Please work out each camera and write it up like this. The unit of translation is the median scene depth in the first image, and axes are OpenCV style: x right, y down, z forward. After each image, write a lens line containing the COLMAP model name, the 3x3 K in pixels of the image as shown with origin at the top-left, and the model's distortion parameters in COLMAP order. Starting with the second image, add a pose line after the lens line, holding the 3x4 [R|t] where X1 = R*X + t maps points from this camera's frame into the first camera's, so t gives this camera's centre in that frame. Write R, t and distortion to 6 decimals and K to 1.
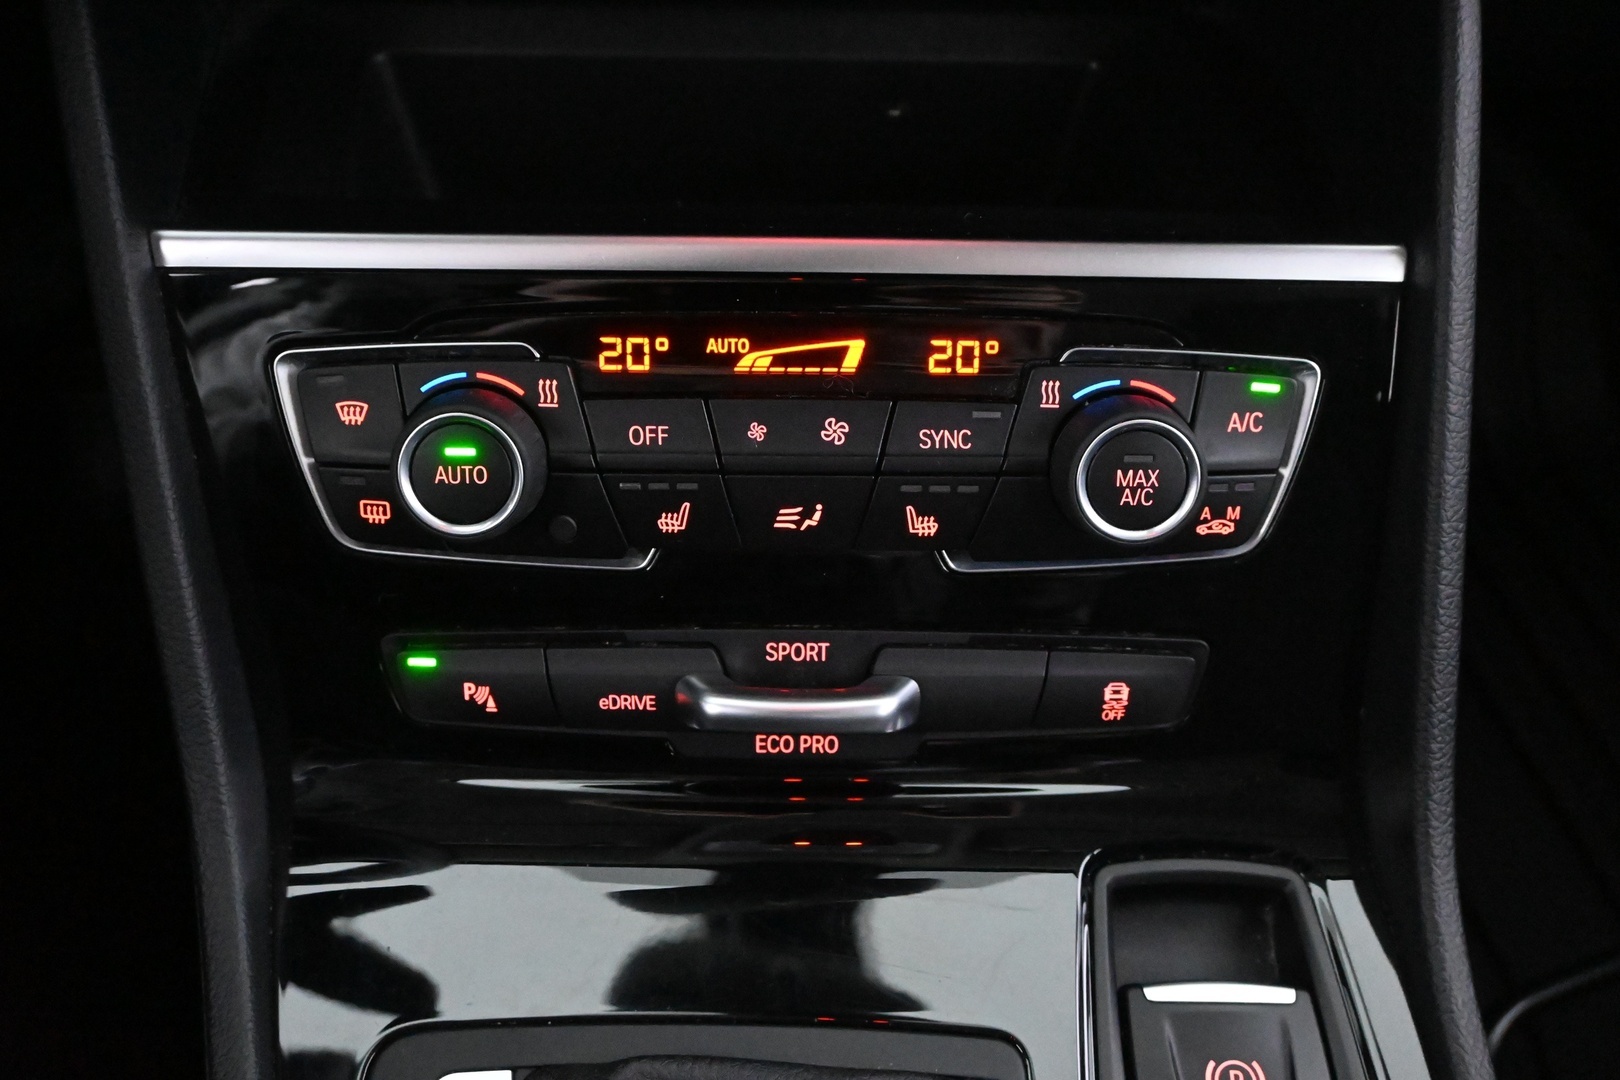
lens RADIAL K [[1468.0, 0, 810.0], [0, 1468.0, 540.0], [0, 0, 1]] dist [0.001011, -0.000364]
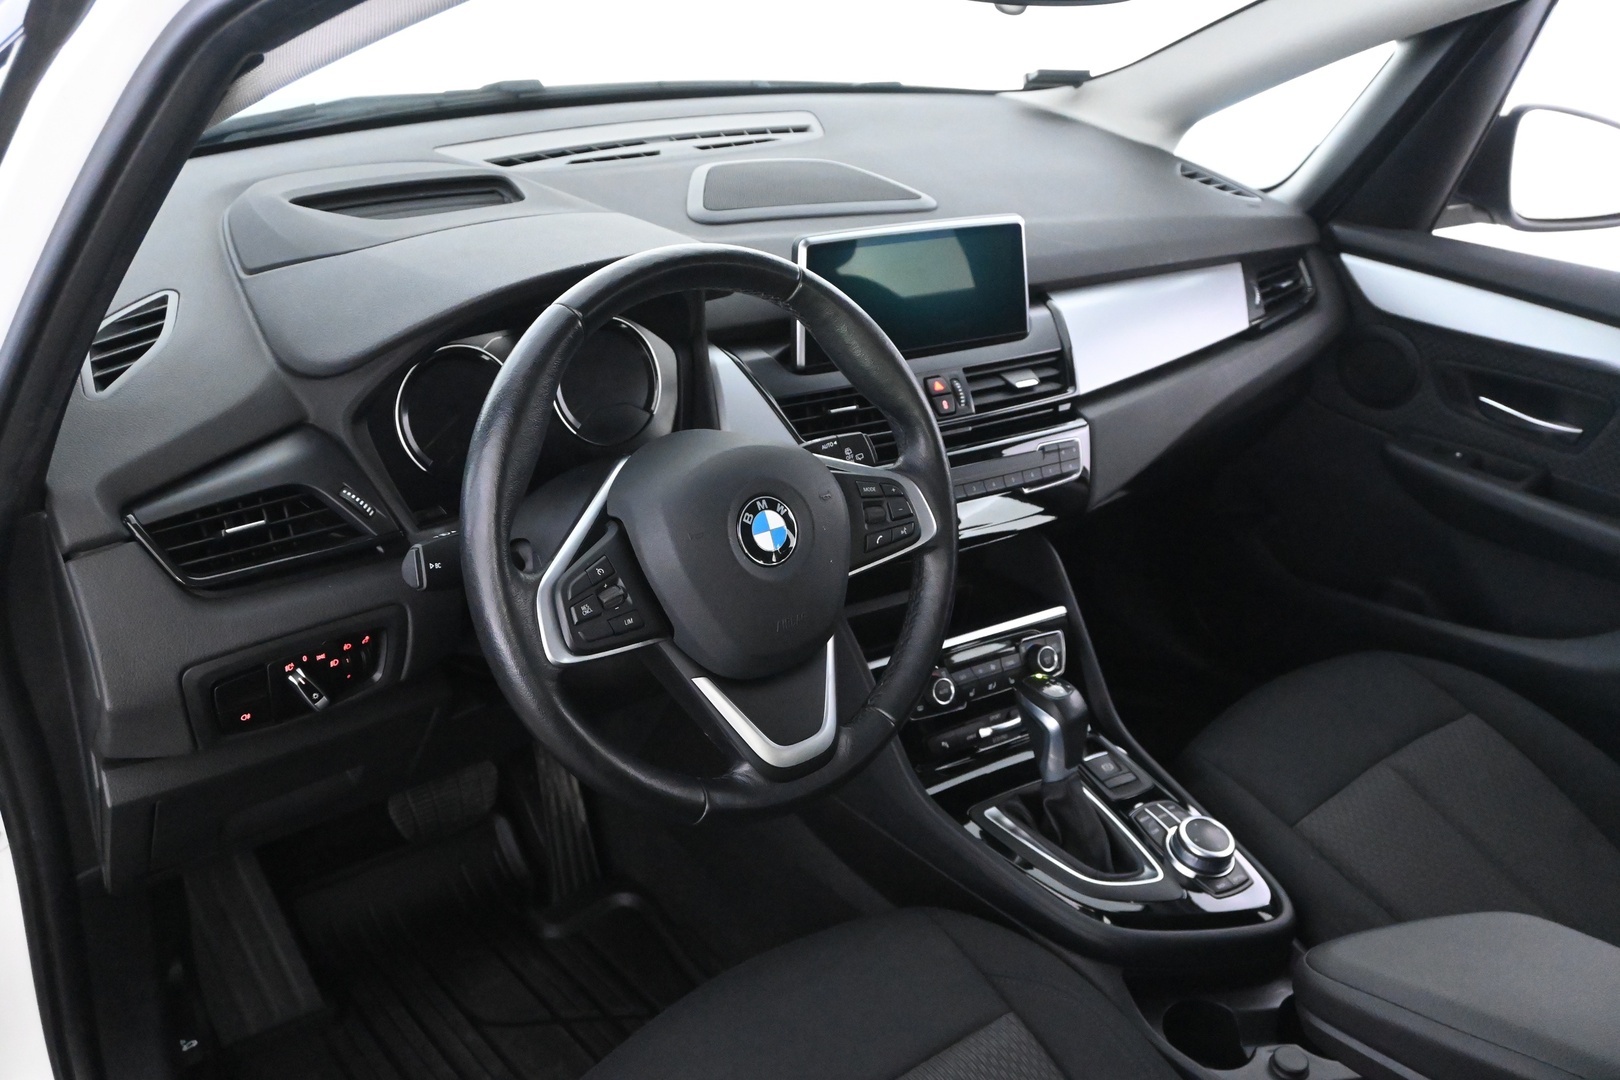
lens RADIAL K [[1468.0, 0, 810.0], [0, 1468.0, 540.0], [0, 0, 1]] dist [0.001011, -0.000364]
pose [[0.853517, -0.217129, 0.473670, -2.670555], [0.350520, 0.911869, -0.213614, 0.364223], [-0.385543, 0.348354, 0.854404, -3.027207]]
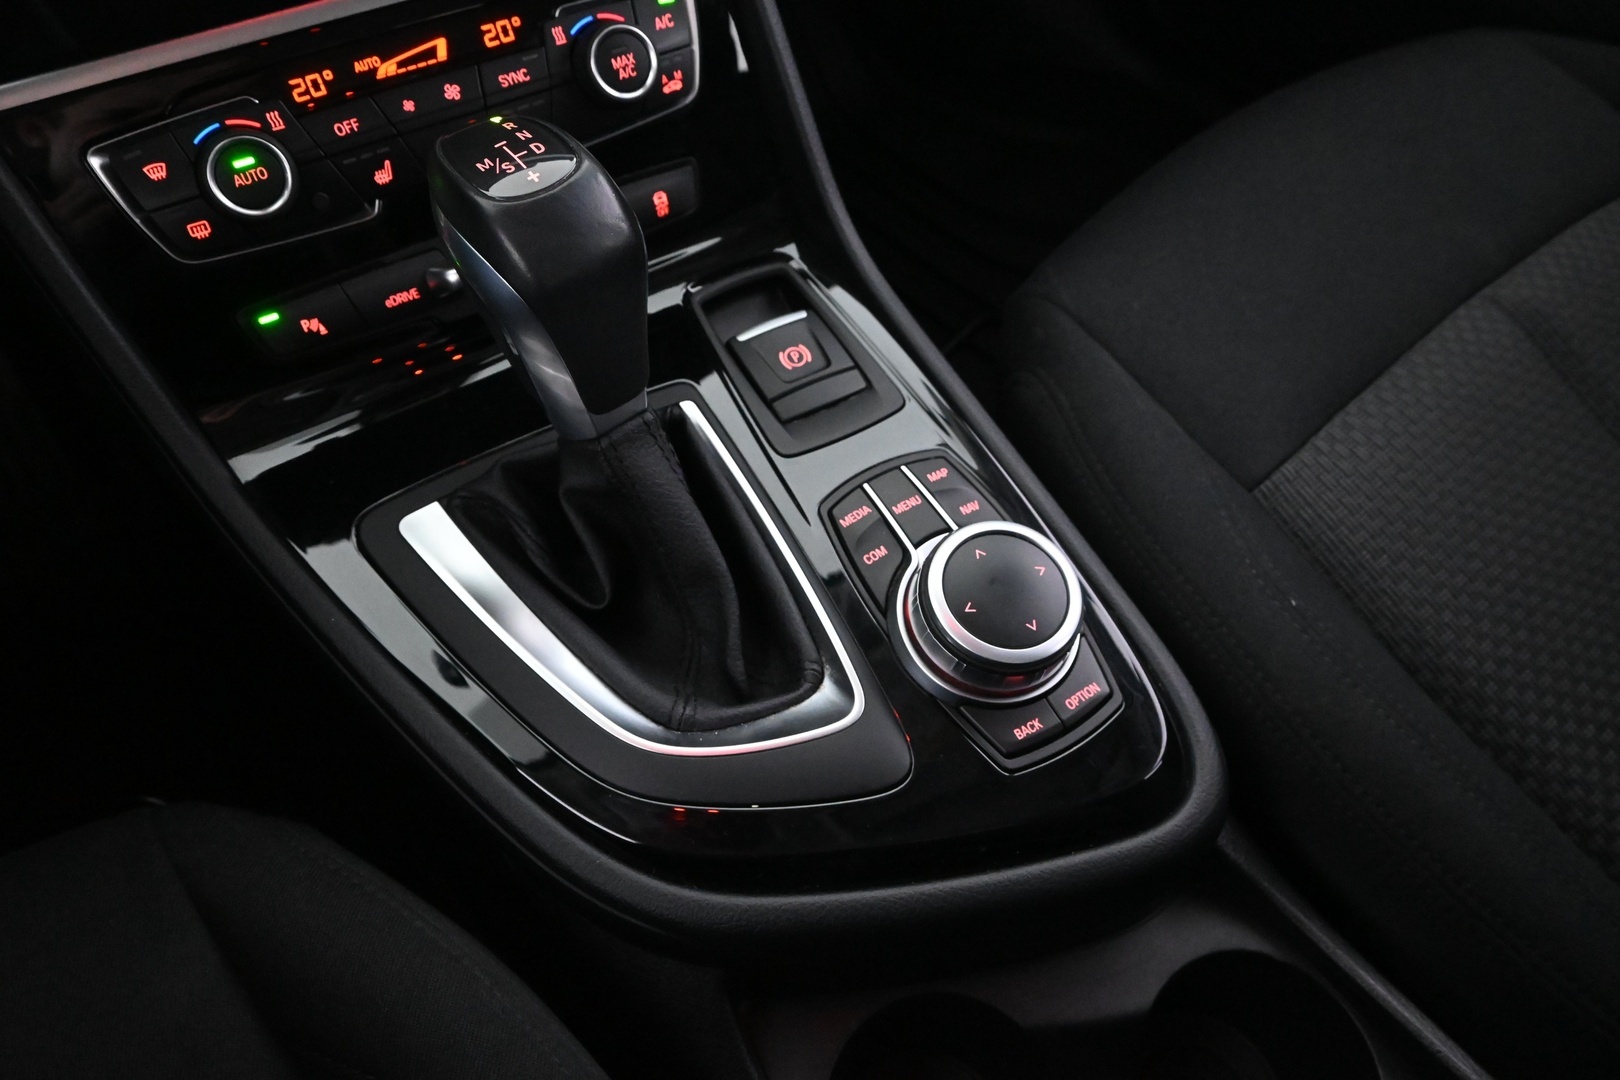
lens RADIAL K [[1136.6, 0, 810.0], [0, 1136.6, 540.0], [0, 0, 1]] dist [0.007768, 0.006956]
pose [[0.857367, -0.418321, 0.299881, -0.238886], [0.374775, 0.906729, 0.193356, 0.295203], [-0.352796, -0.053390, 0.934176, -0.414704]]
